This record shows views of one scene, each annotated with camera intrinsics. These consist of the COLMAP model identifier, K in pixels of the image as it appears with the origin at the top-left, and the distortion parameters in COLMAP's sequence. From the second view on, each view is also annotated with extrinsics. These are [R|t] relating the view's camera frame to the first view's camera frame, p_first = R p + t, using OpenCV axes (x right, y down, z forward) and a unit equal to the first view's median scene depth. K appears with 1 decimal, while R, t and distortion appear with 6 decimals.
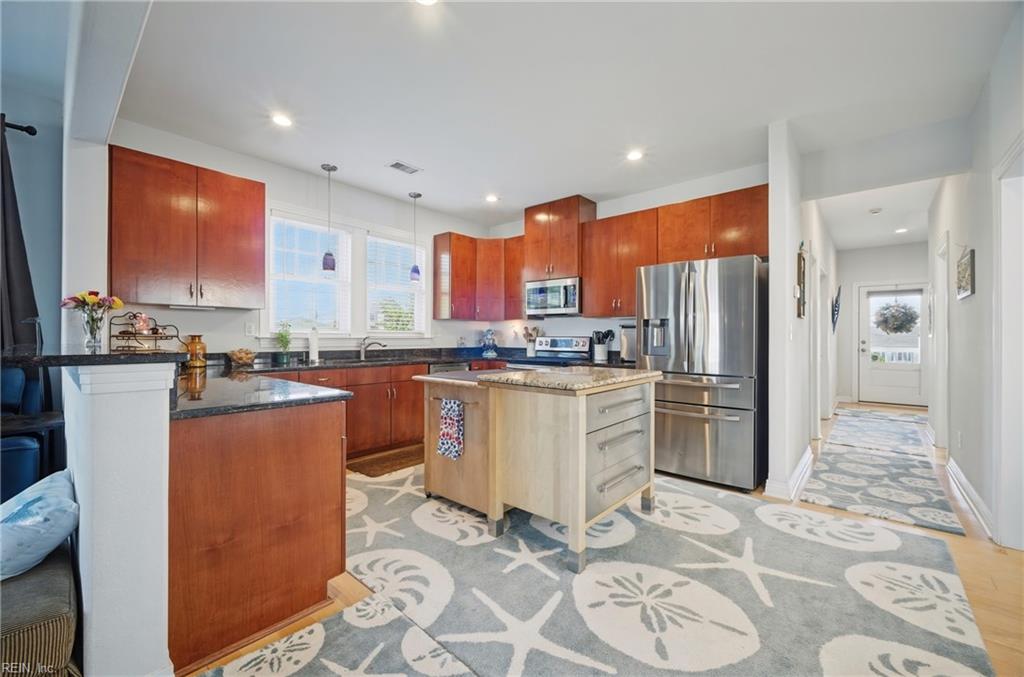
lens RADIAL K [[406.0, 0, 512.8], [0, 406.0, 335.4], [0, 0, 1]] dist [0.000849, 0.000061]
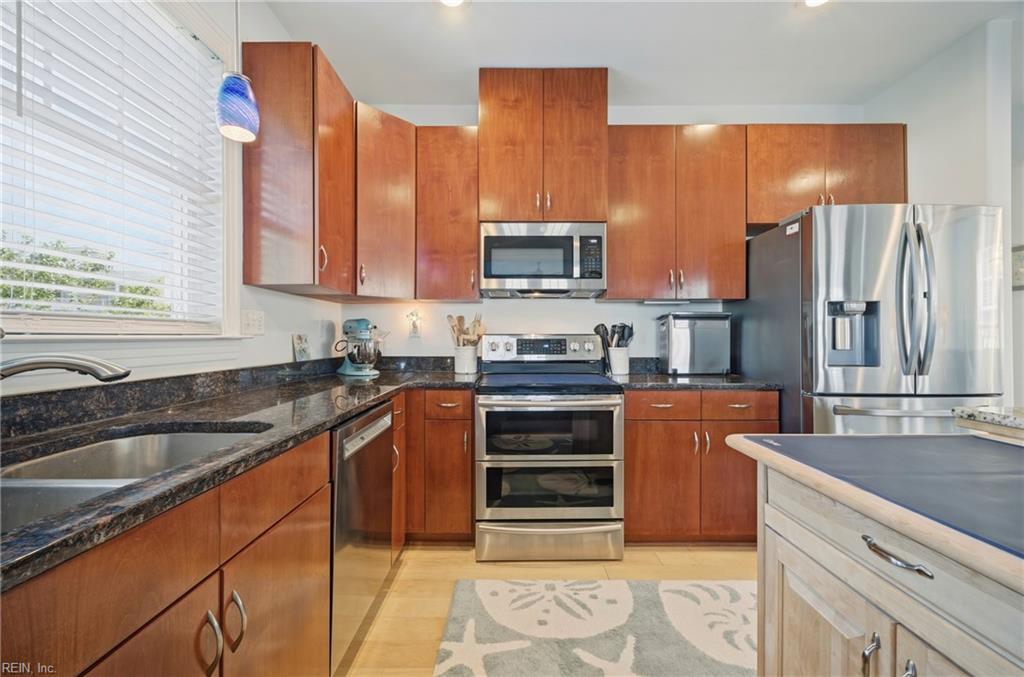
lens RADIAL K [[406.0, 0, 509.6], [0, 406.0, 342.7], [0, 0, 1]] dist [0.000849, 0.000061]
pose [[0.762737, -0.012158, 0.646595, -0.271948], [-0.000151, 0.999820, 0.018977, 0.004052], [-0.646709, -0.014572, 0.762598, 0.639318]]
